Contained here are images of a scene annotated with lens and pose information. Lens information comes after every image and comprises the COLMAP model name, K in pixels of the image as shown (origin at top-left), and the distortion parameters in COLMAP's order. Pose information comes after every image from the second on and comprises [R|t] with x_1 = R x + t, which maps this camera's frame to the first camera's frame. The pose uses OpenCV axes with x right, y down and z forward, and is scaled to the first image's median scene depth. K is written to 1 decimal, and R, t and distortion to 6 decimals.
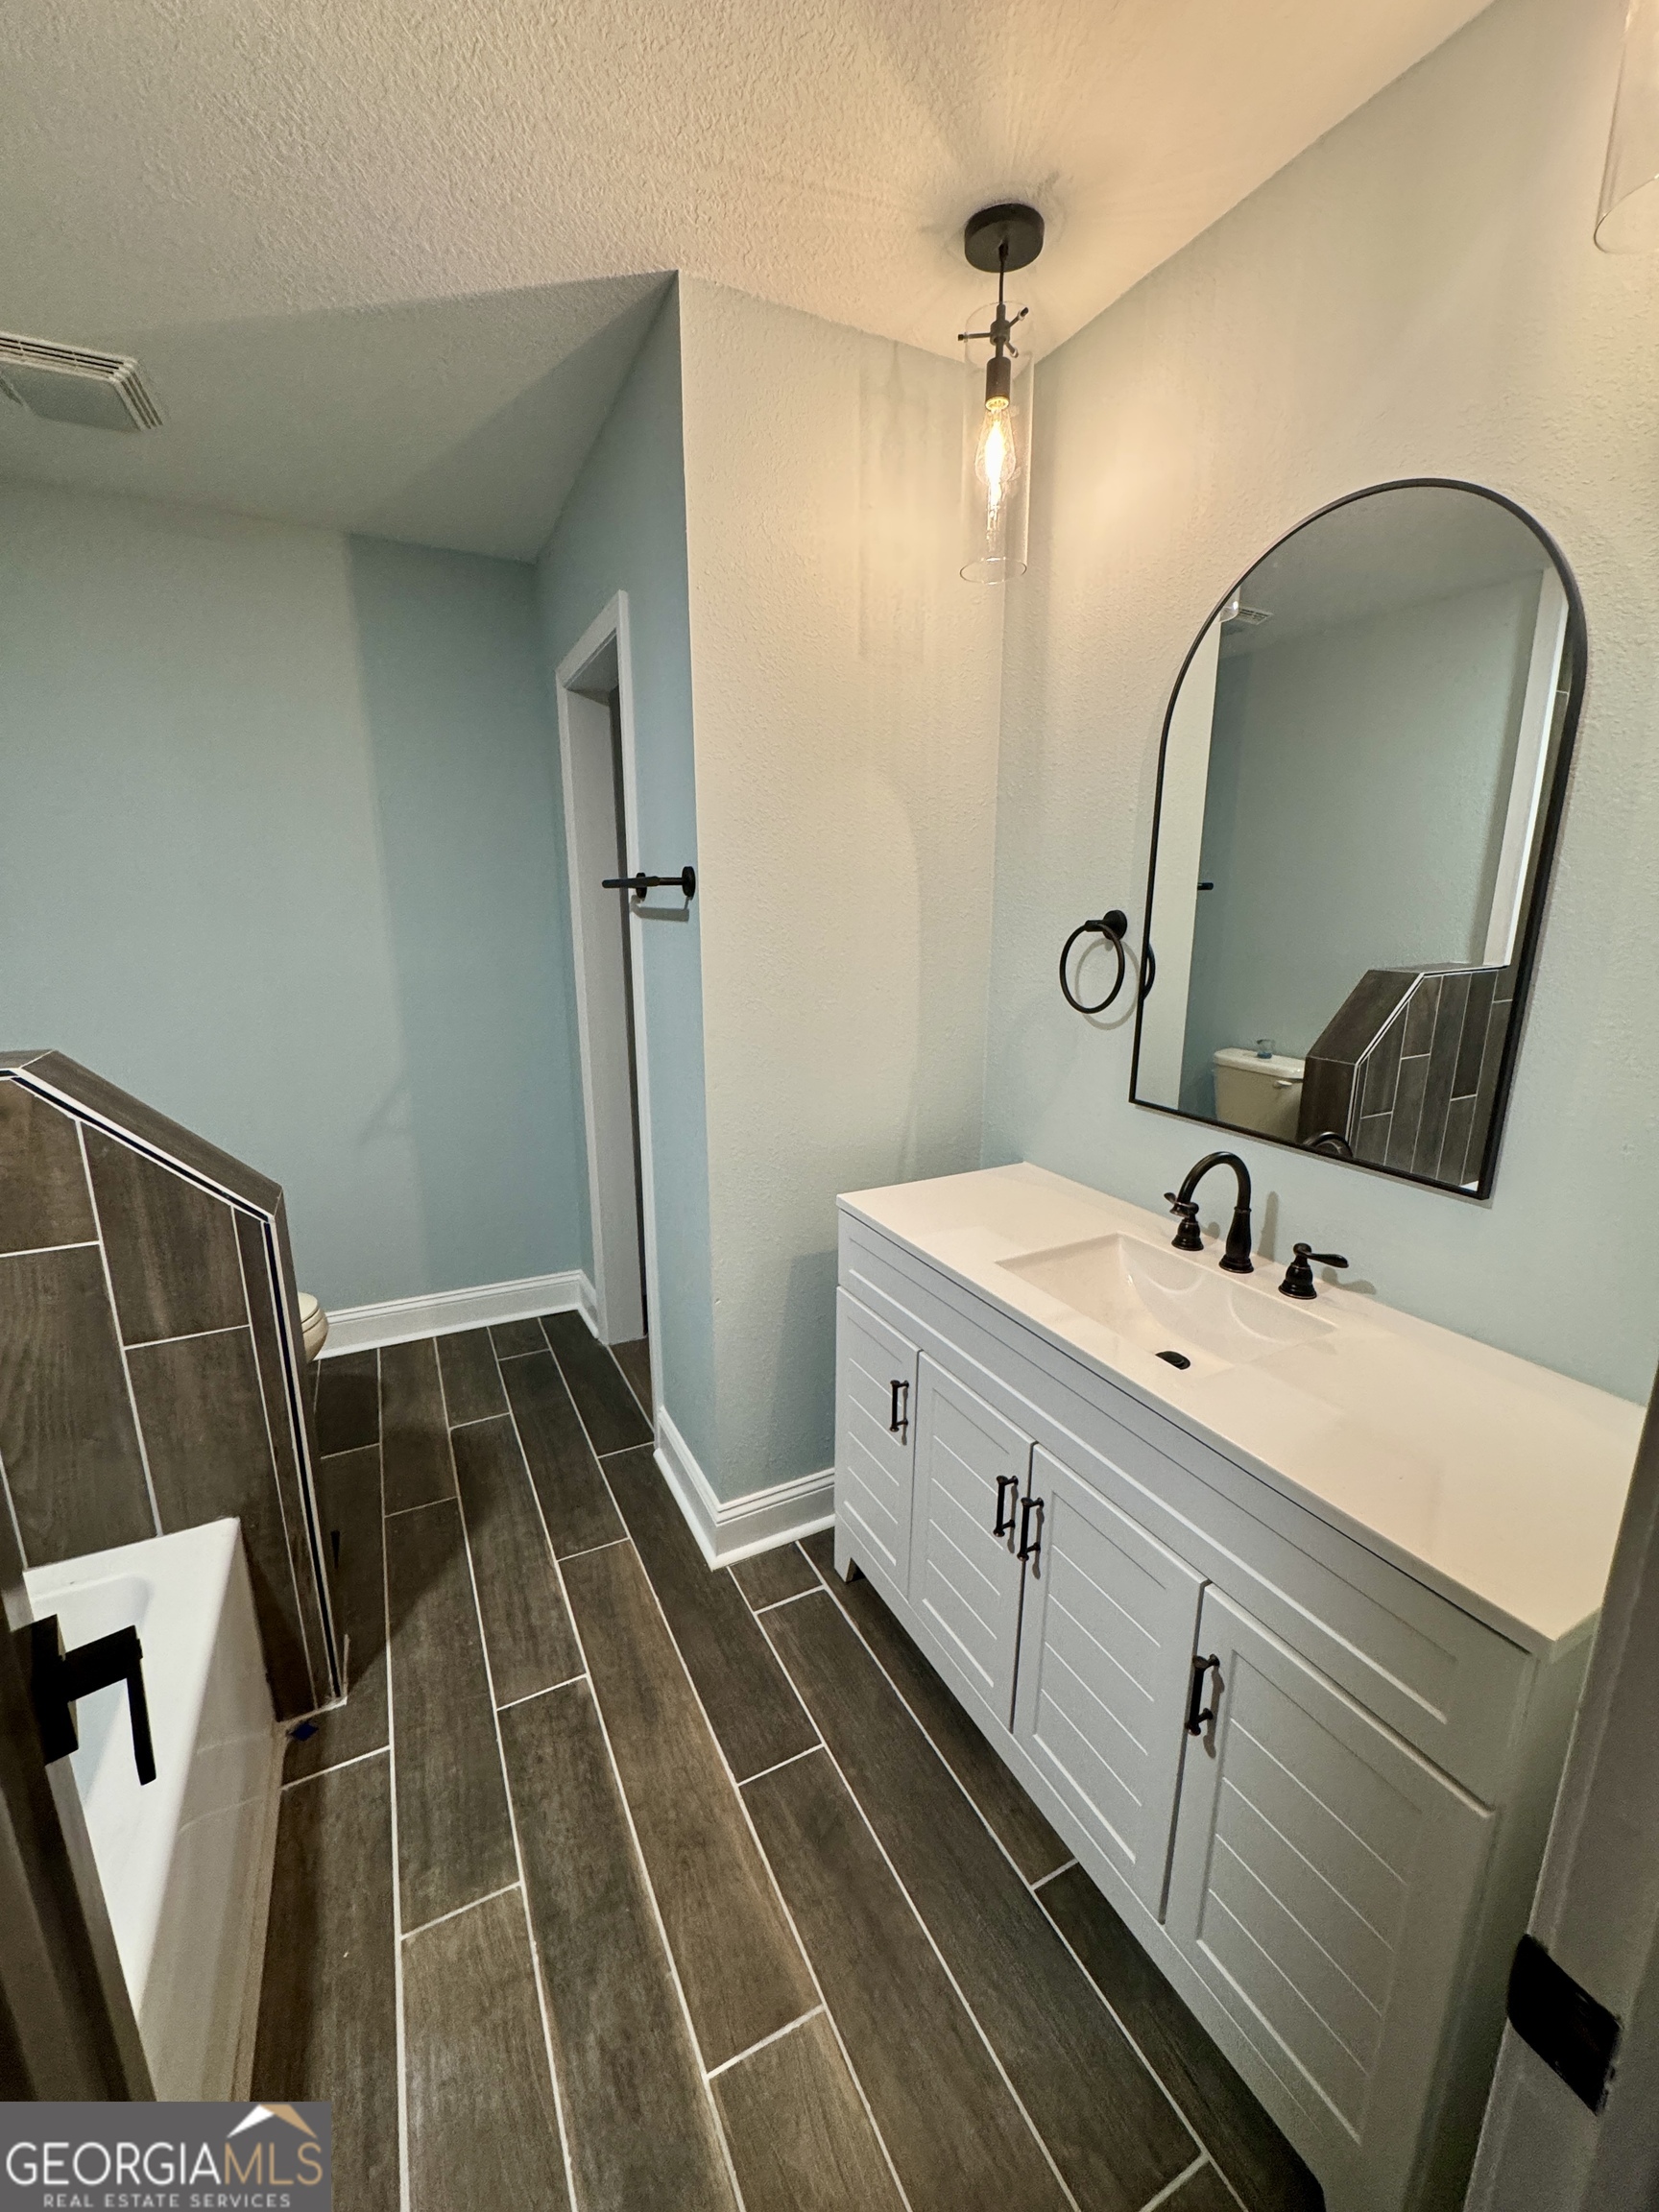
lens RADIAL K [[877.9, 0, 829.5], [0, 877.9, 1106.0], [0, 0, 1]] dist [-0.002621, 0.000395]
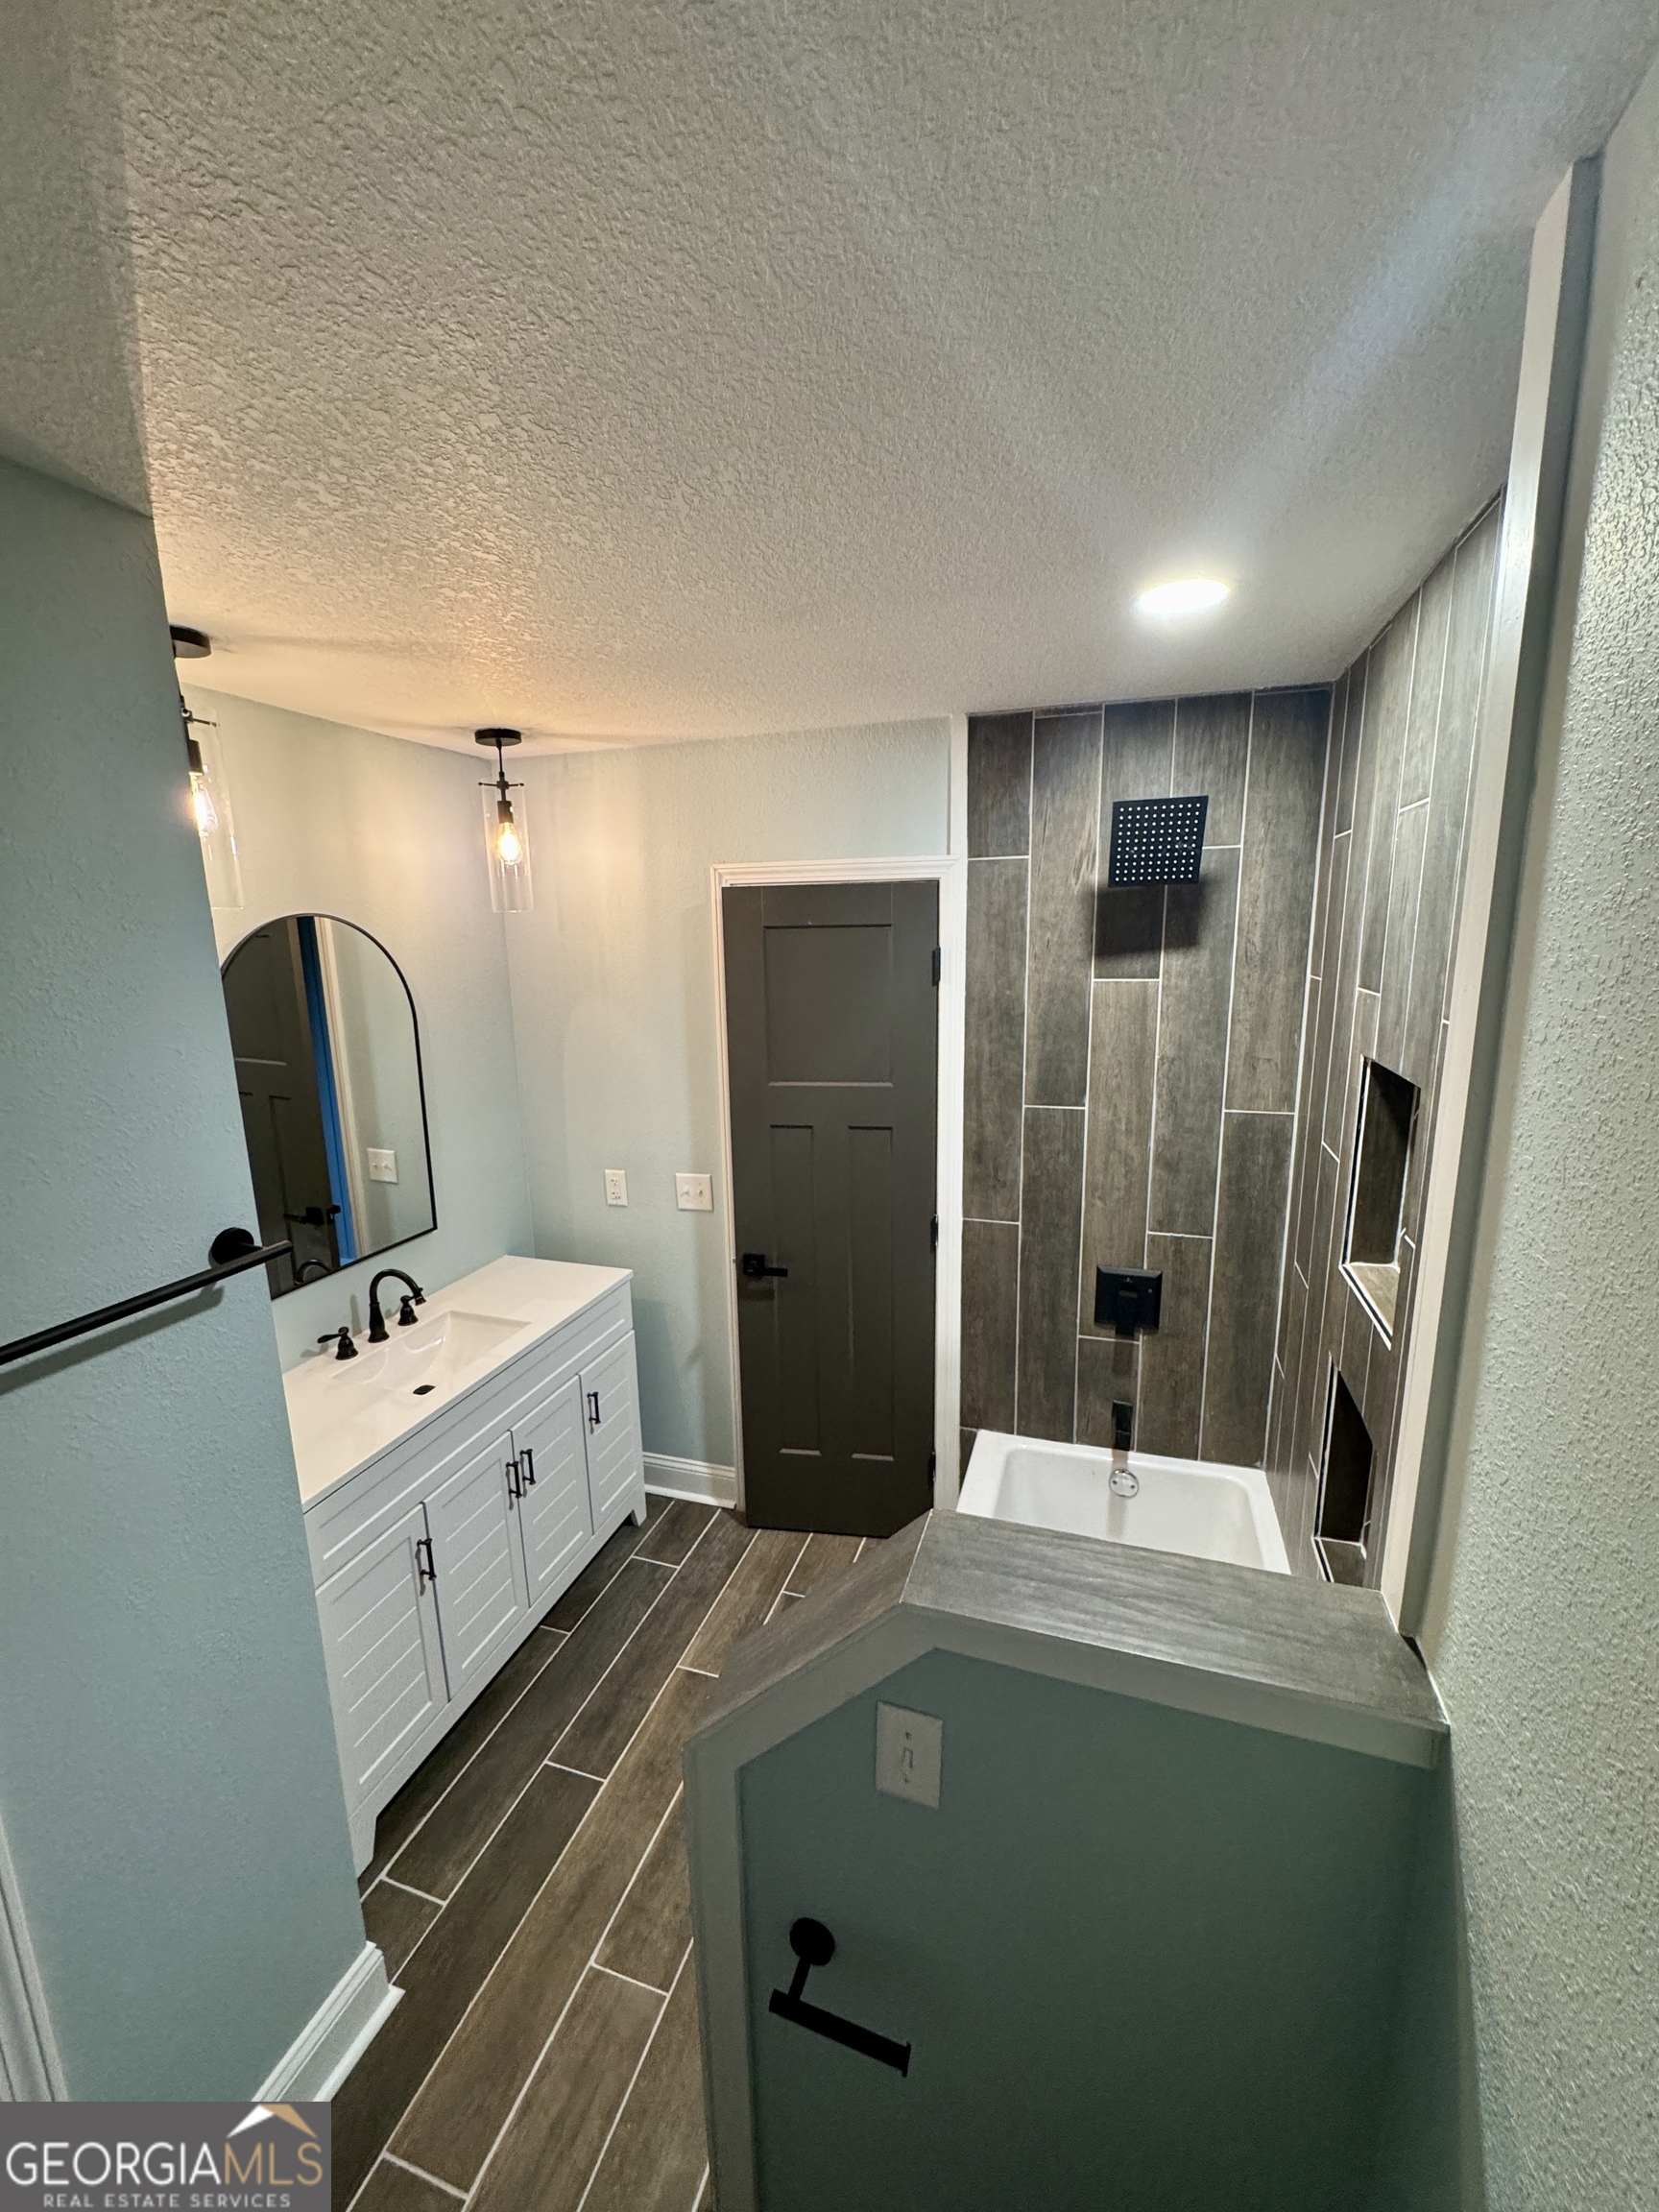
lens RADIAL K [[877.9, 0, 829.5], [0, 877.9, 1106.0], [0, 0, 1]] dist [-0.002621, 0.000395]
pose [[-0.702367, -0.131365, 0.699588, -1.188419], [0.175178, 0.920696, 0.348758, -0.624823], [-0.689922, 0.367509, -0.623654, 1.238369]]
